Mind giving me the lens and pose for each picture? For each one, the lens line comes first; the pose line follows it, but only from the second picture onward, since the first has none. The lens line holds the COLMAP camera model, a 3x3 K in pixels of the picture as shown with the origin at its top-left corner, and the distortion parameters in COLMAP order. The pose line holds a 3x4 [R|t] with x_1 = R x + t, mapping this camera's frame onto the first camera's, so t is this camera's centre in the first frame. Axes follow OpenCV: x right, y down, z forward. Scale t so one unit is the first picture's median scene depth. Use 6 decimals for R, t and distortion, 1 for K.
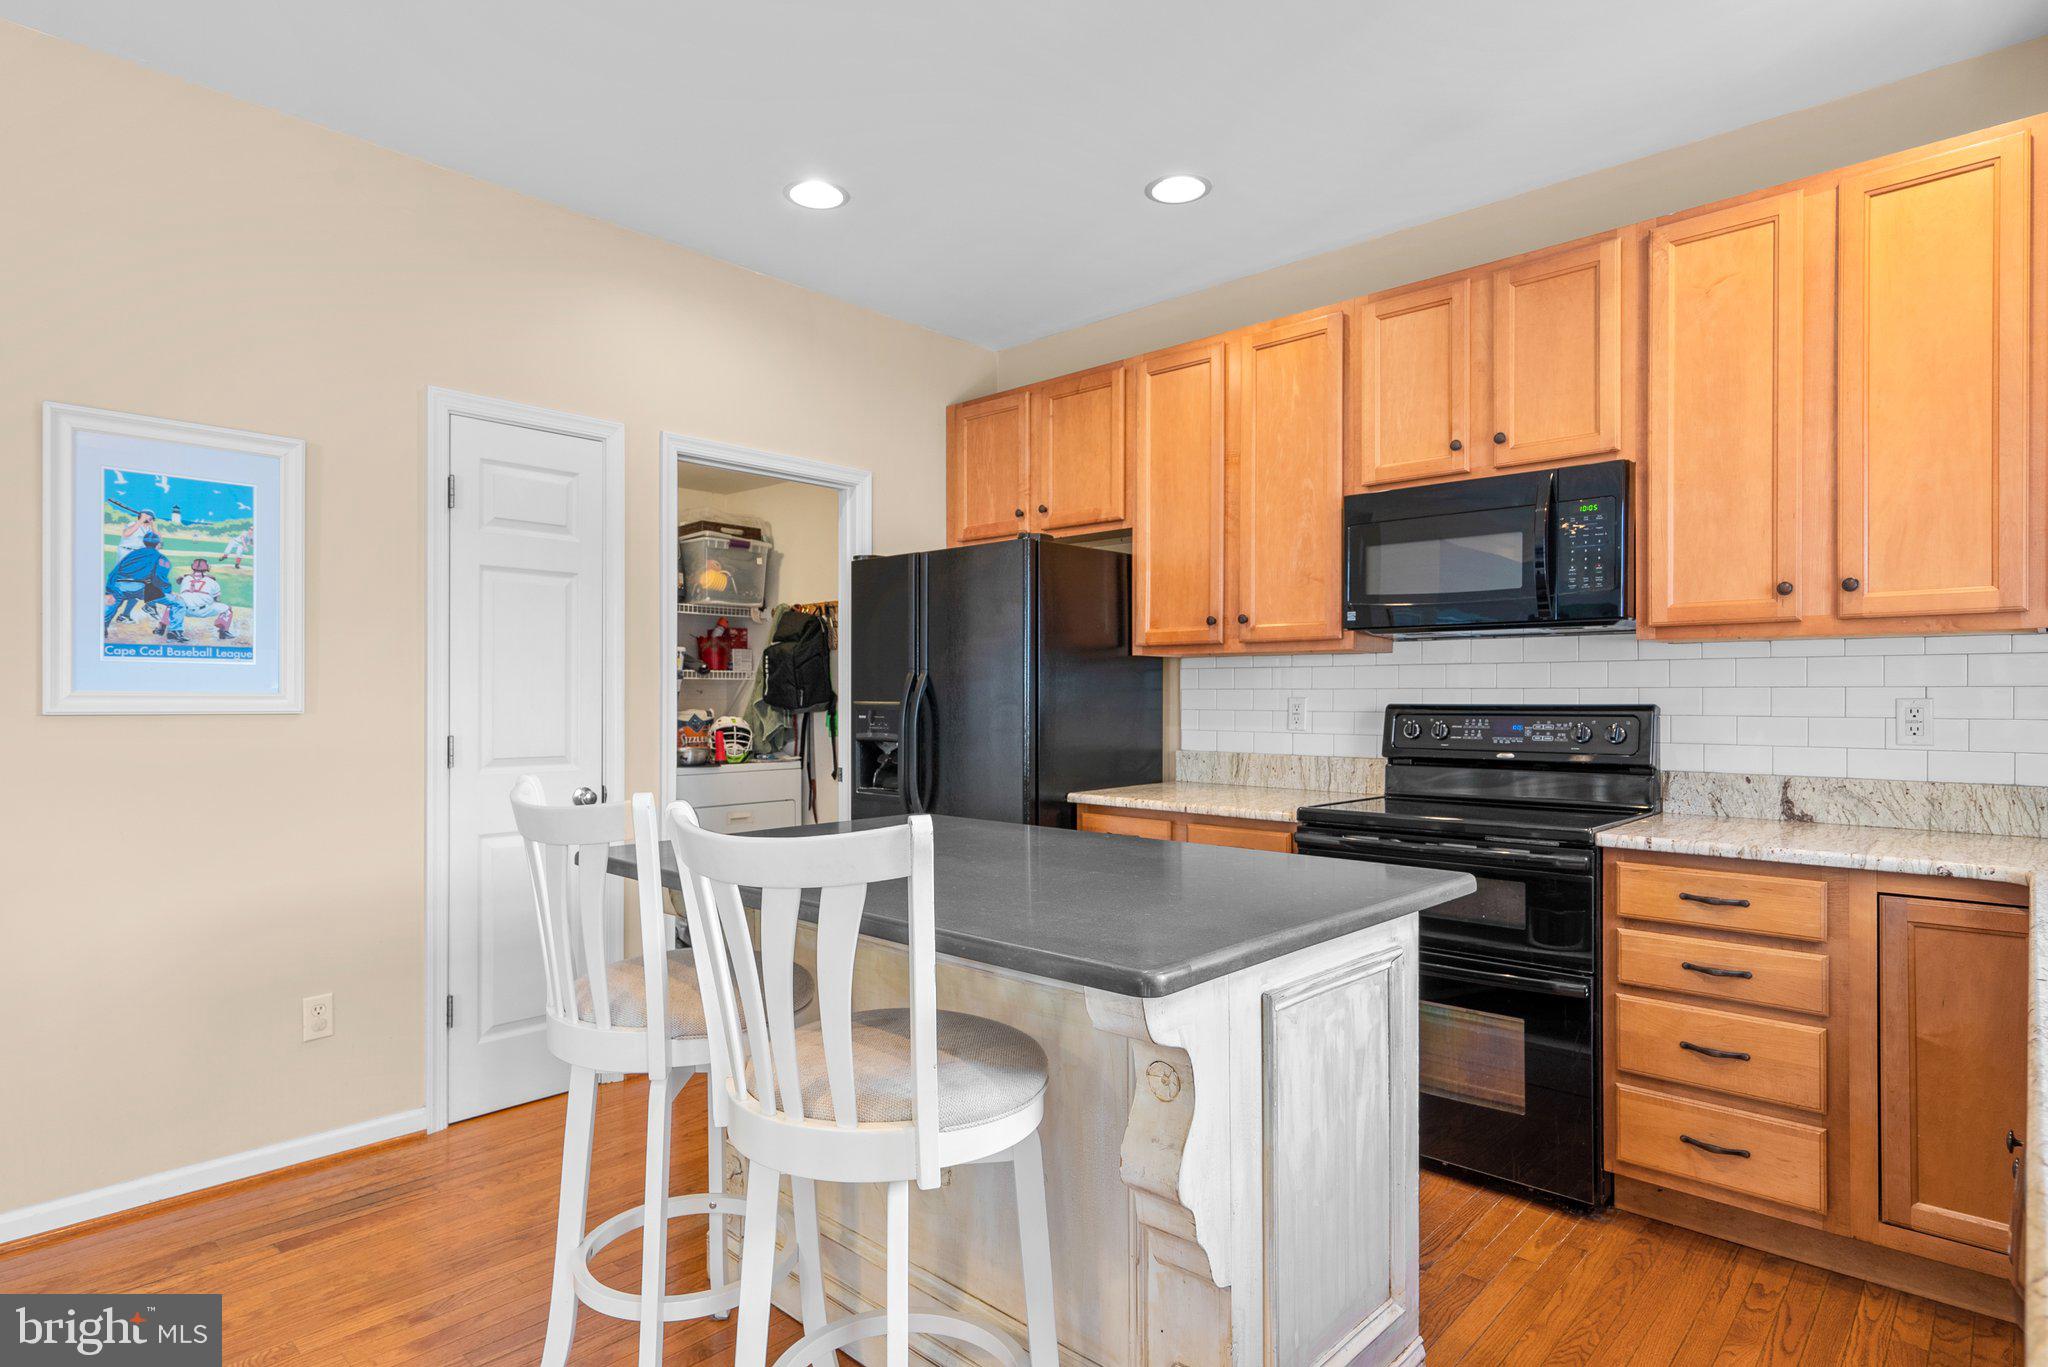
lens RADIAL K [[1085.4, 0, 1021.6], [0, 1085.4, 702.2], [0, 0, 1]] dist [0.001317, 0.000632]
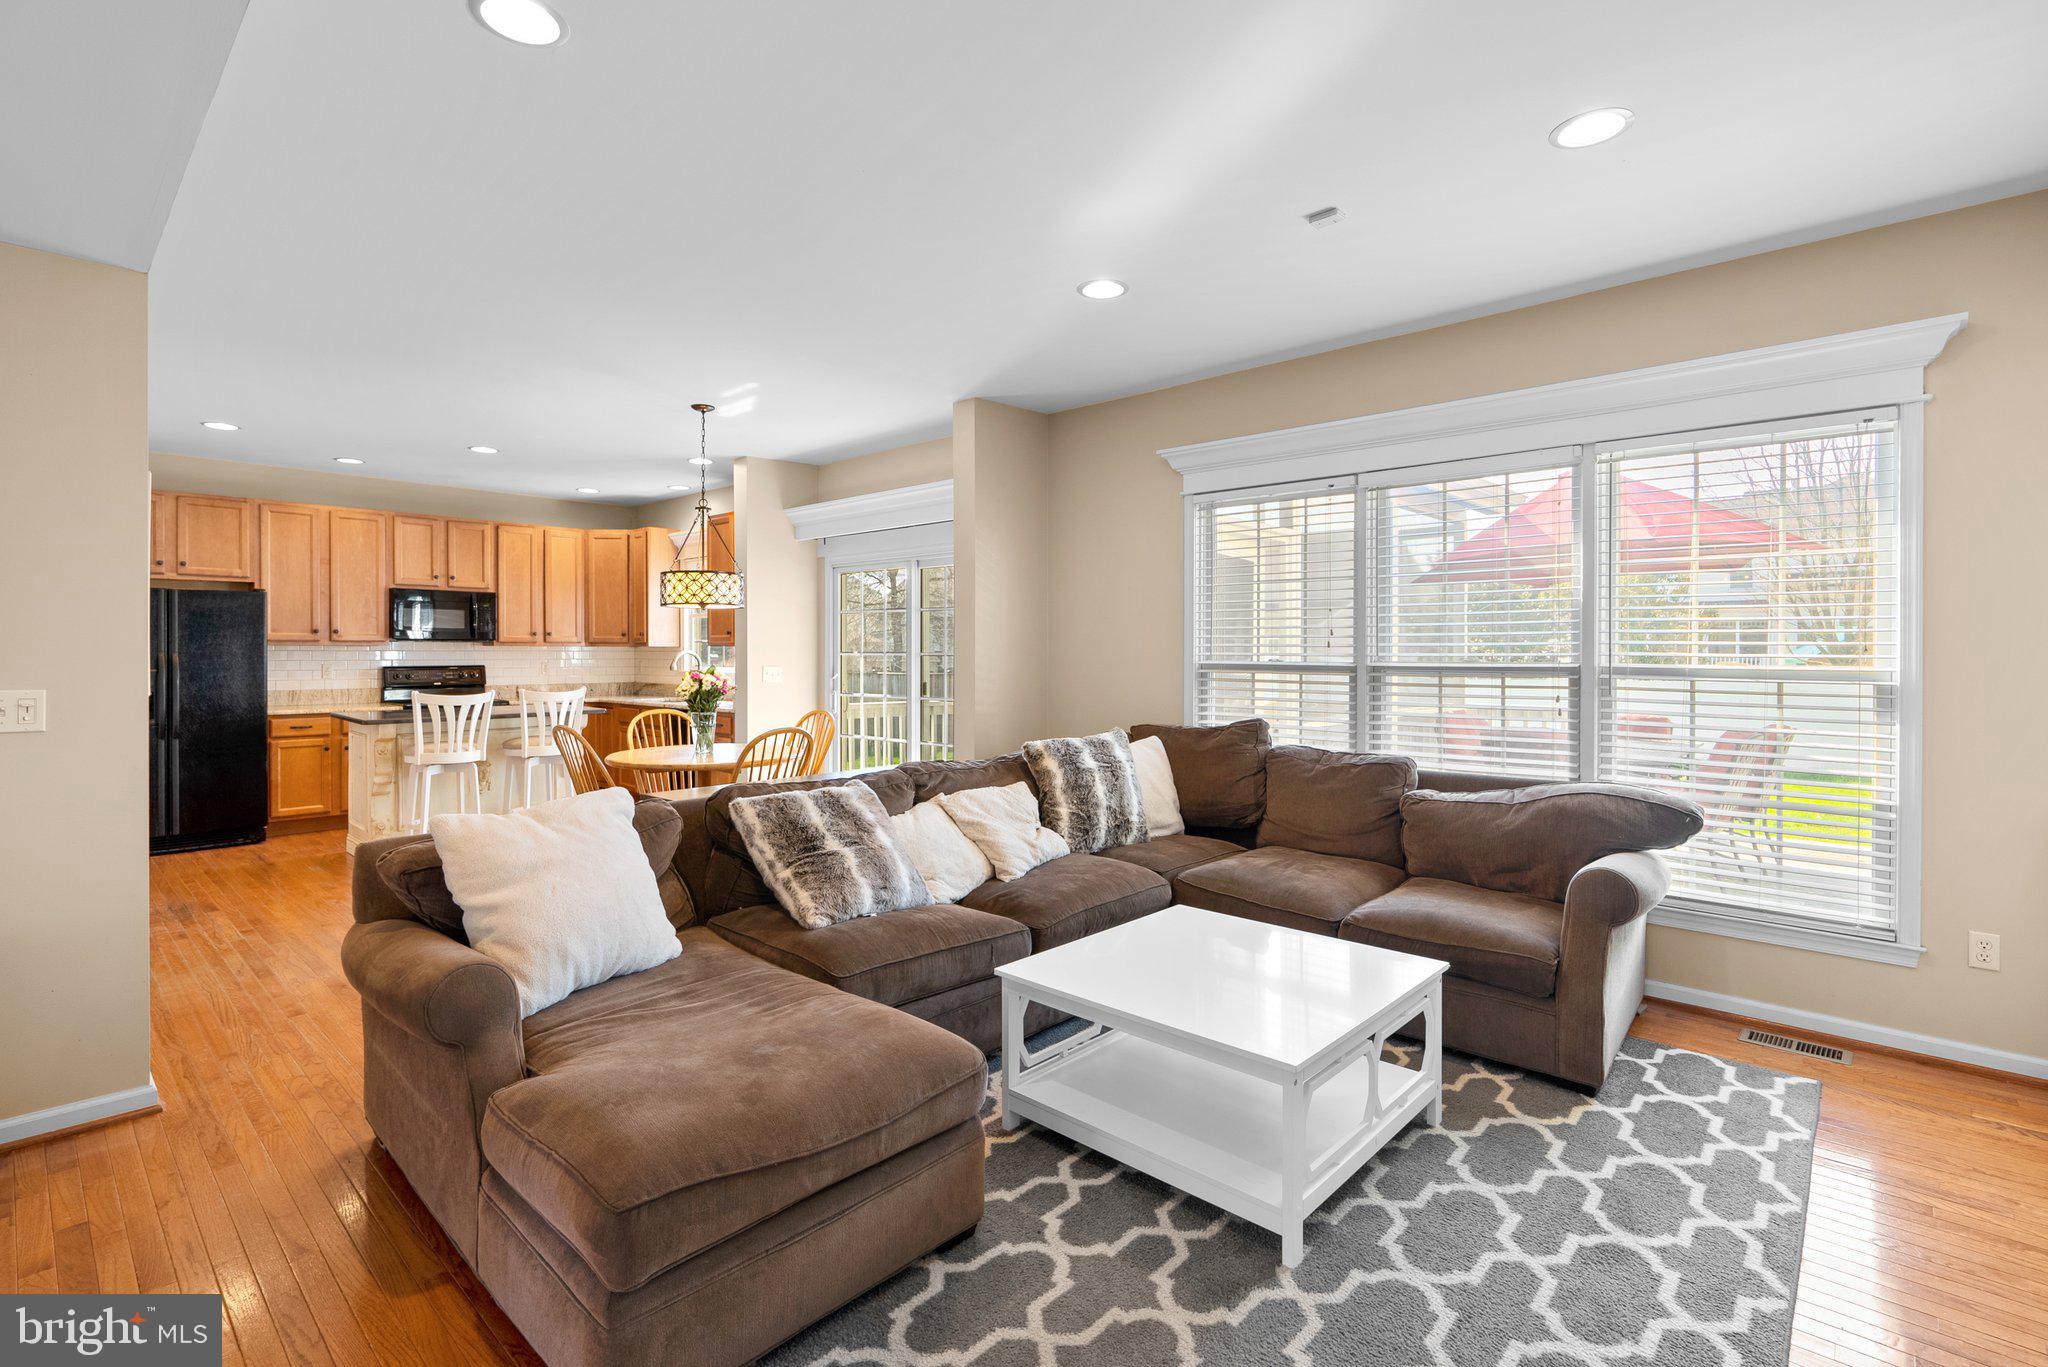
lens RADIAL K [[946.5, 0, 1020.8], [0, 946.5, 651.8], [0, 0, 1]] dist [-0.000158, 0.001313]
pose [[-0.000130, -0.000142, 1.000000, -2.095209], [0.005630, 0.999984, 0.000142, -0.026934], [-0.999984, 0.005630, -0.000129, -0.553702]]
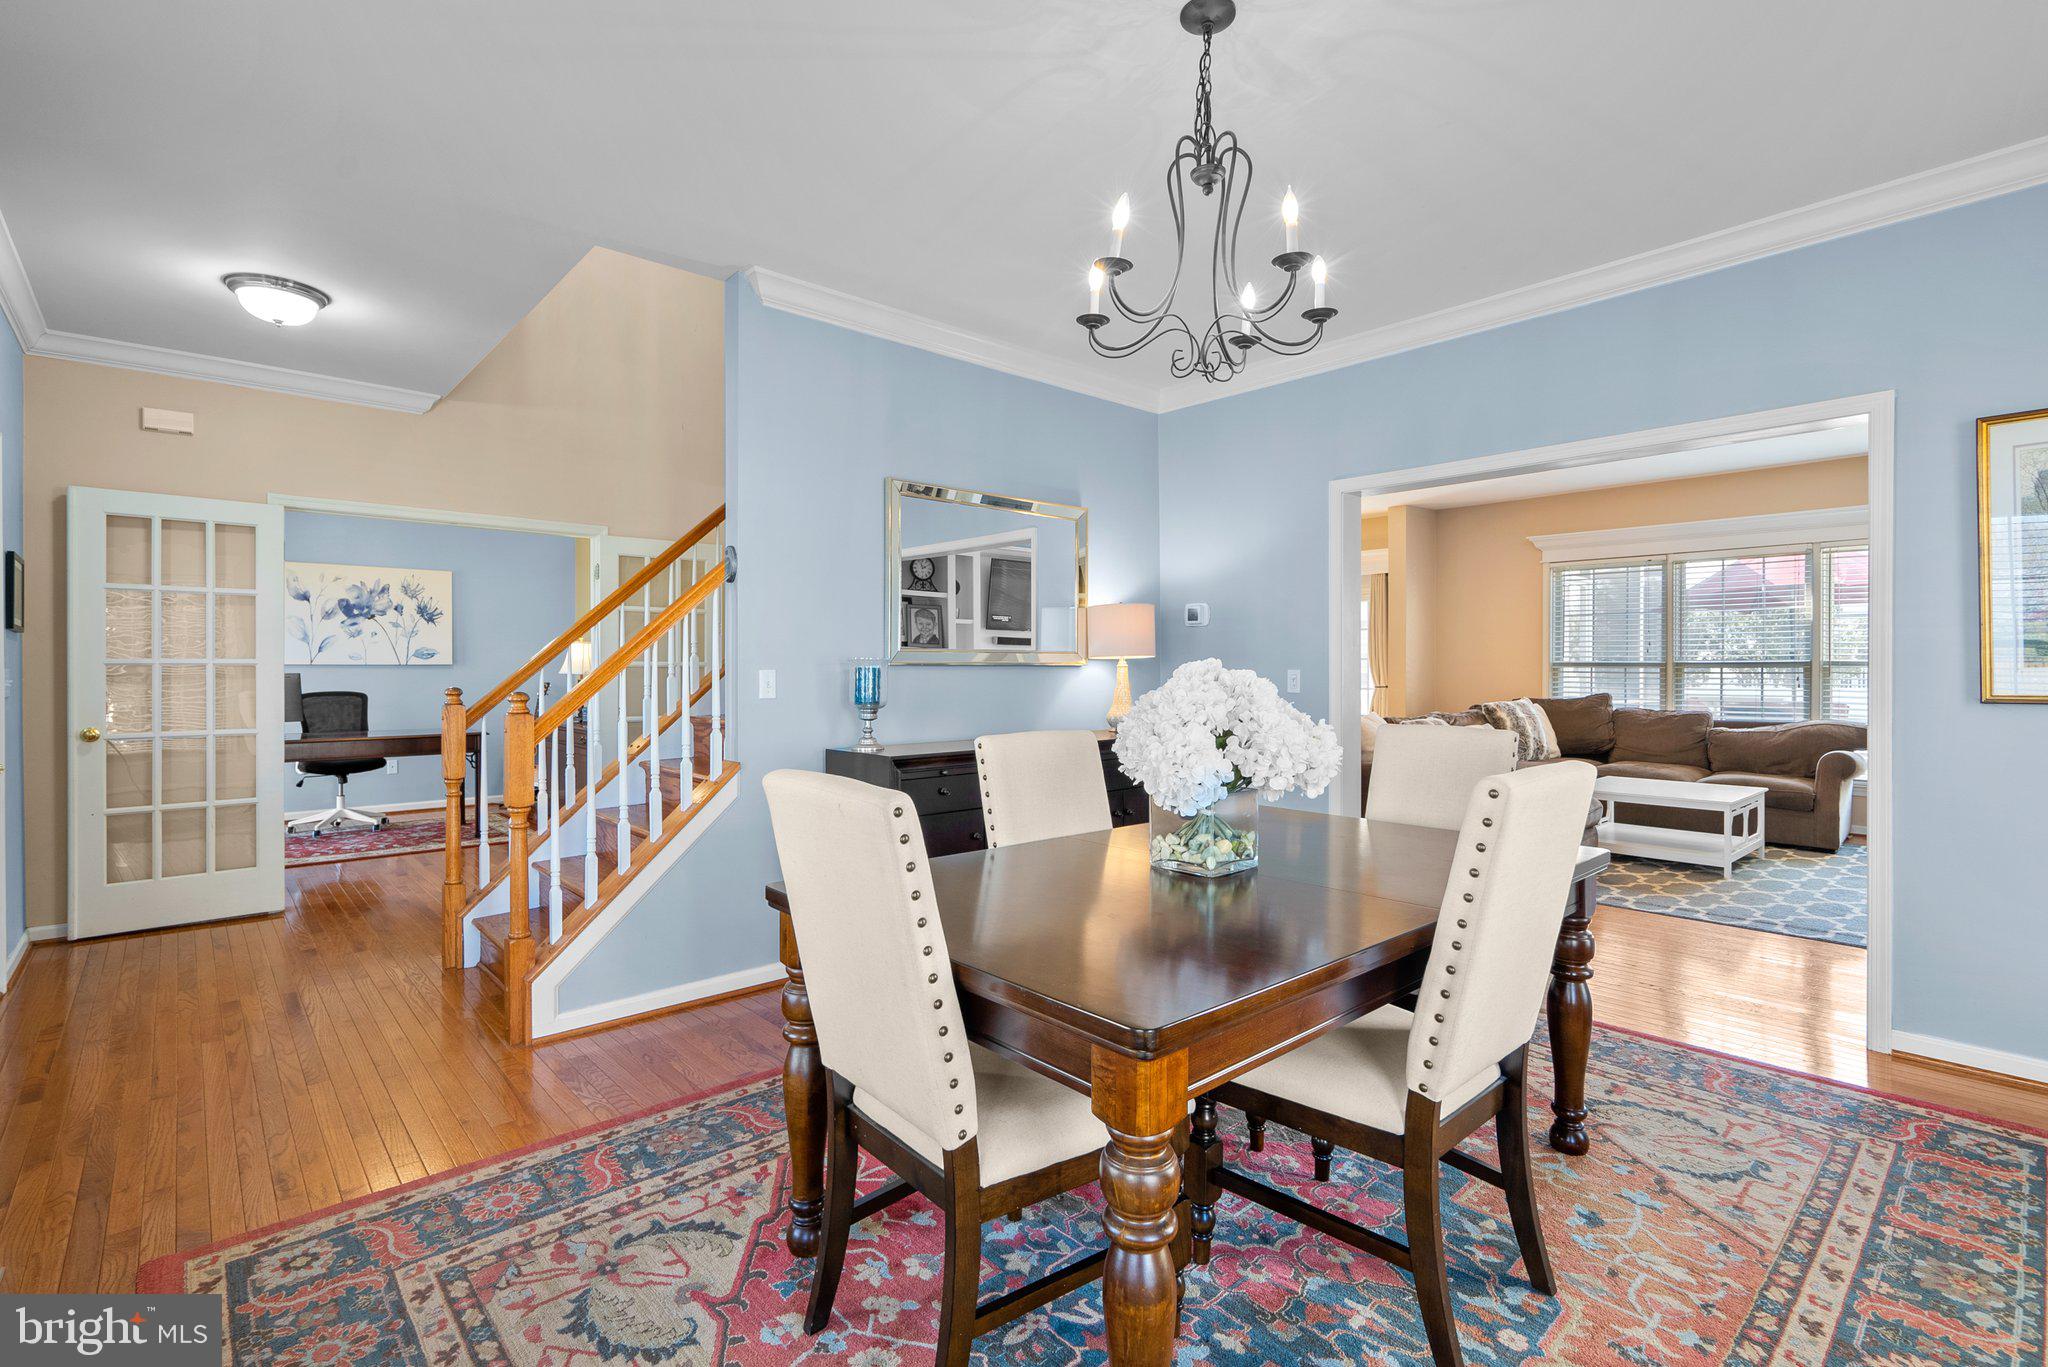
lens RADIAL K [[932.4, 0, 1017.2], [0, 932.4, 672.1], [0, 0, 1]] dist [-0.002913, 0.000829]
pose [[0.090973, -0.005074, 0.995840, -3.271046], [0.006658, 0.999968, 0.004487, -0.001010], [-0.995831, 0.006222, 0.091004, 0.414627]]
